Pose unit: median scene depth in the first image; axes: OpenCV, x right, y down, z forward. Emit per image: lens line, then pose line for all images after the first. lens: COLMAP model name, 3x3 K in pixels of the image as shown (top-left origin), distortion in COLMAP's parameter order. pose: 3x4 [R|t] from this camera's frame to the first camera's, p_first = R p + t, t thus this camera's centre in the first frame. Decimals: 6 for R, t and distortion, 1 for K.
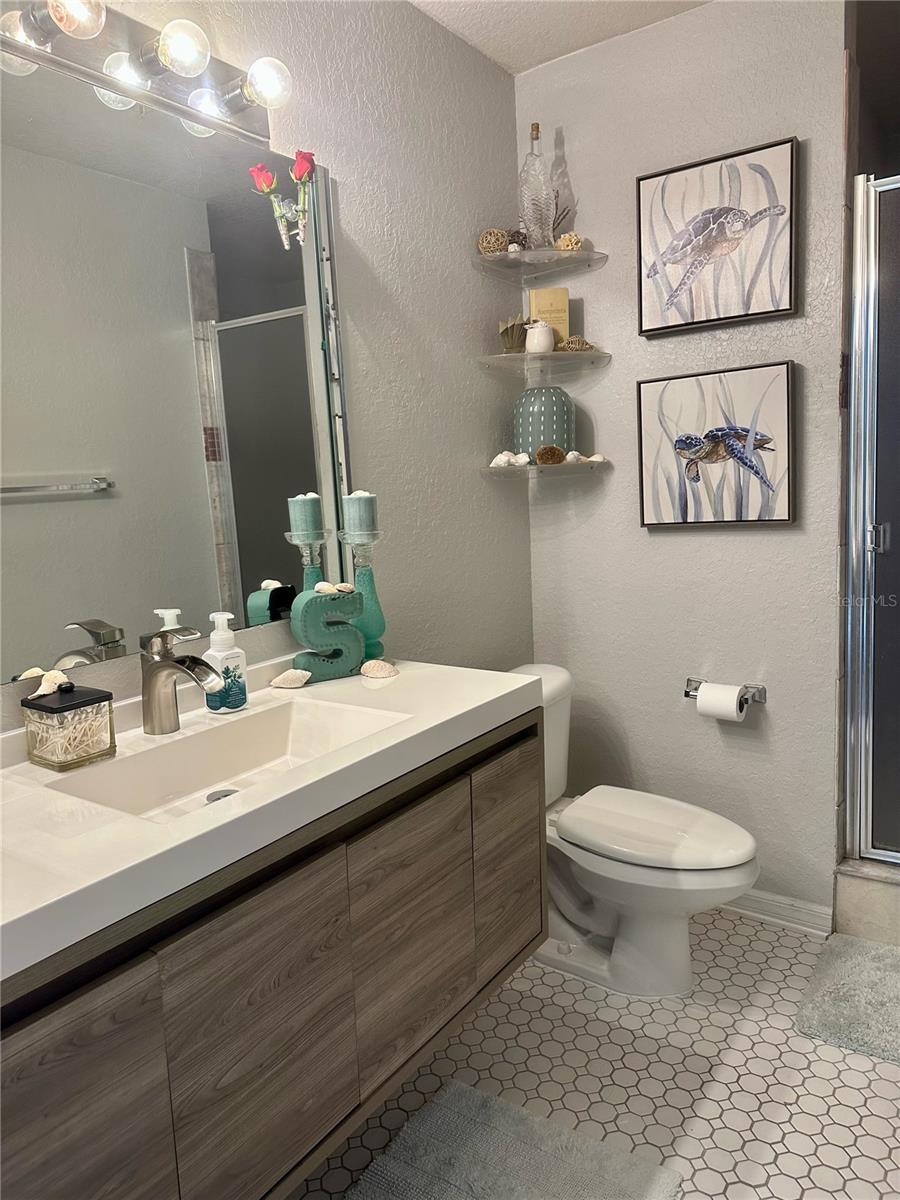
lens RADIAL K [[839.6, 0, 450.0], [0, 839.6, 600.0], [0, 0, 1]] dist [0.167126, -0.104828]
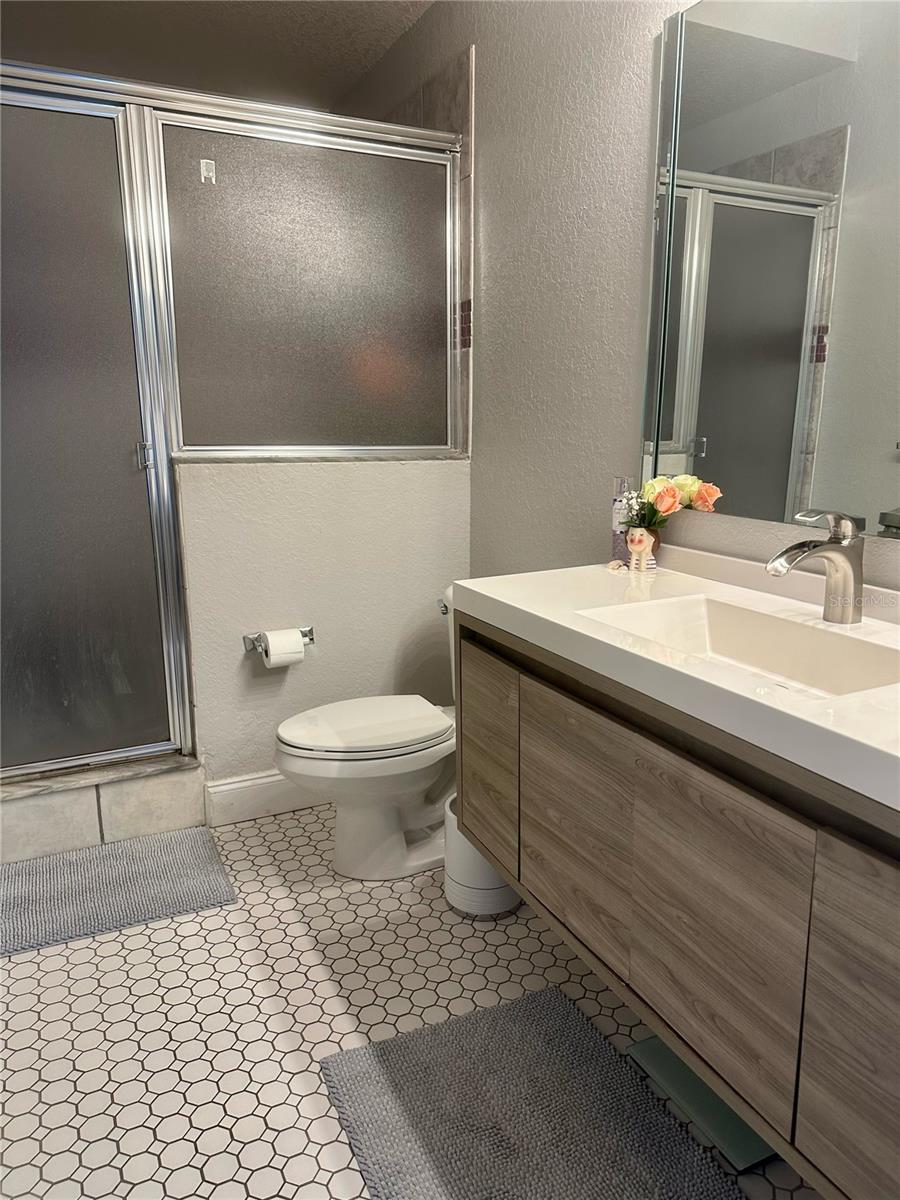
lens RADIAL K [[839.6, 0, 450.0], [0, 839.6, 600.0], [0, 0, 1]] dist [0.167126, -0.104828]
pose [[-0.481582, 0.241023, -0.842607, 0.975661], [-0.103548, 0.939058, 0.327794, -0.208487], [0.870262, 0.245110, -0.427276, 1.449533]]
